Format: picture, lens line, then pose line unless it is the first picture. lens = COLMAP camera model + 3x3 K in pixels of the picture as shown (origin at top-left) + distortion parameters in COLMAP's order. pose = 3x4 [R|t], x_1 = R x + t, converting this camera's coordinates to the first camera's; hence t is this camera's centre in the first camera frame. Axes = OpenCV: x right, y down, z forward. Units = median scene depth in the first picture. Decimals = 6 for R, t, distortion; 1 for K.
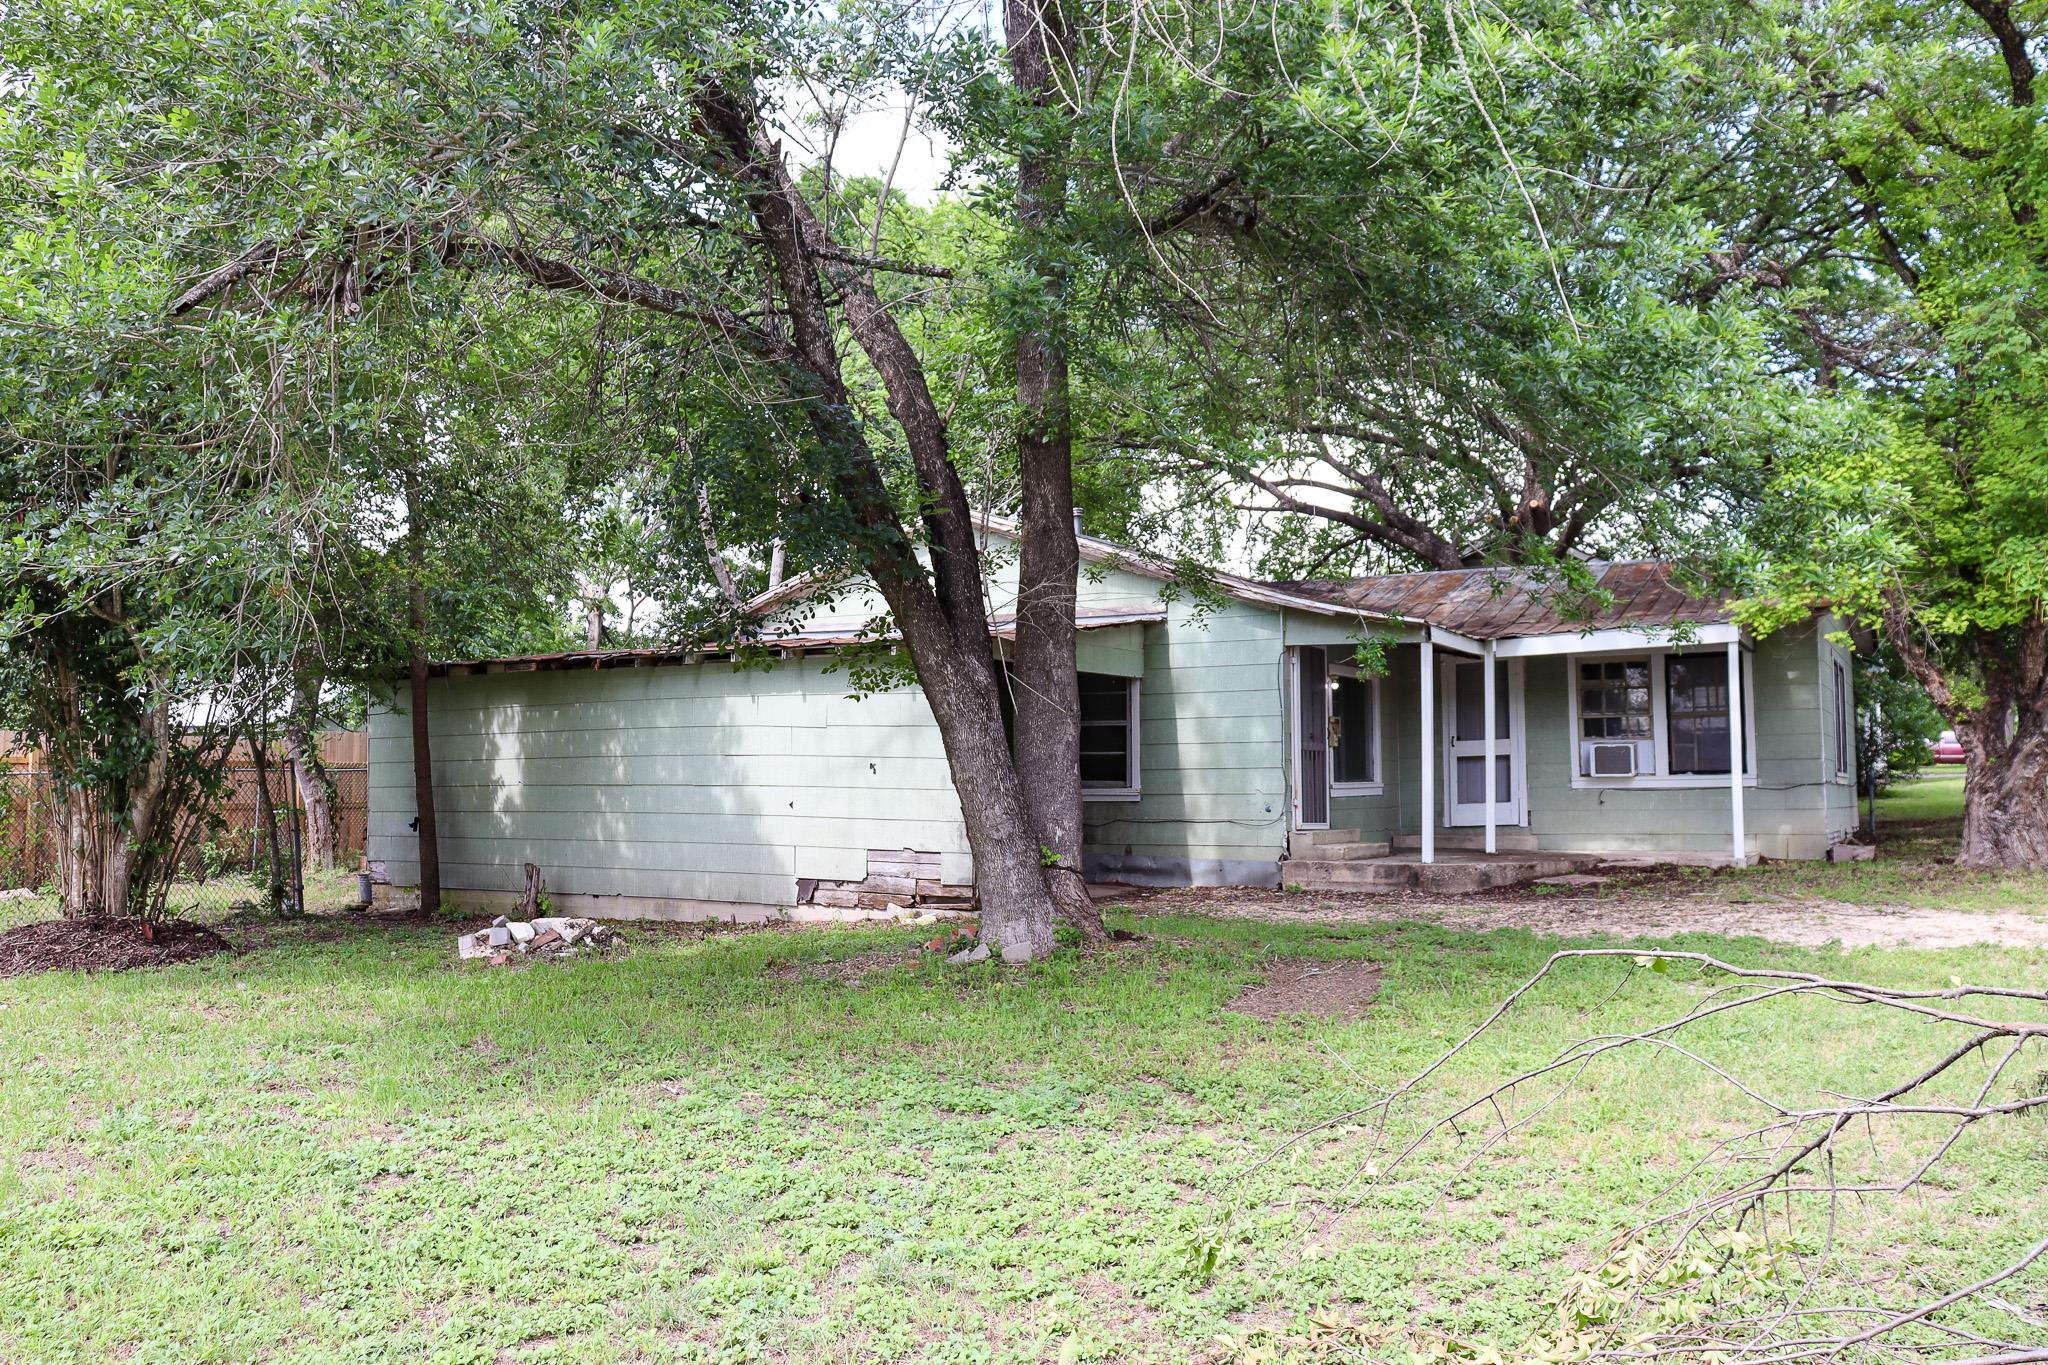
lens RADIAL K [[1688.0, 0, 1024.0], [0, 1688.0, 682.5], [0, 0, 1]] dist [-0.164088, 0.118387]
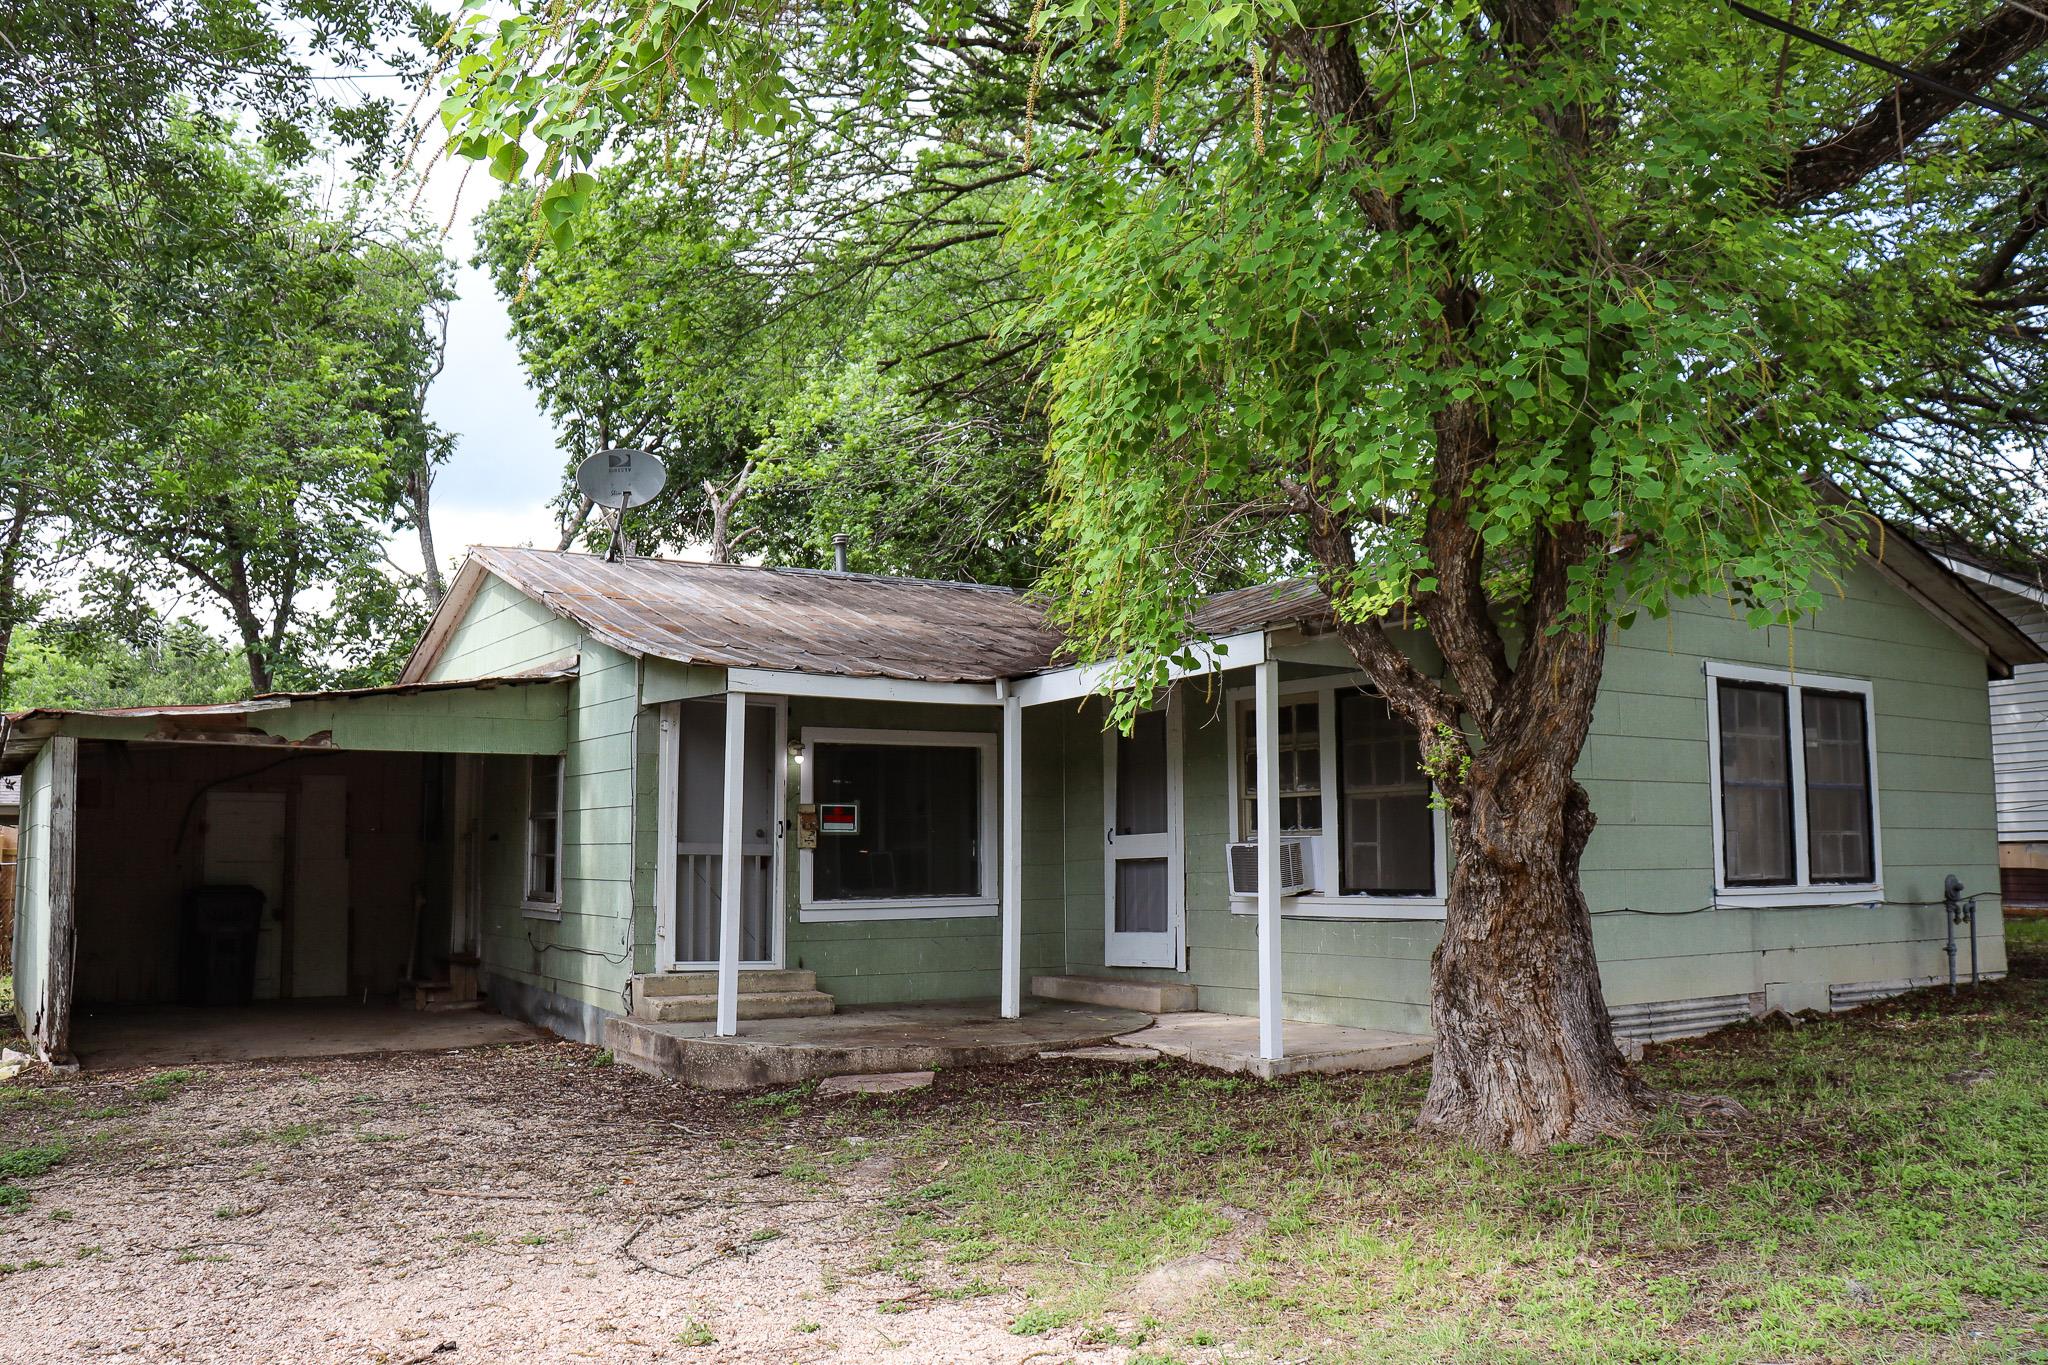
lens RADIAL K [[1688.0, 0, 1024.0], [0, 1688.0, 682.5], [0, 0, 1]] dist [-0.164088, 0.118387]
pose [[0.894071, -0.044826, -0.445676, 0.582166], [0.027467, 0.998594, -0.045337, 0.004783], [0.447082, 0.028293, 0.894045, 0.437631]]
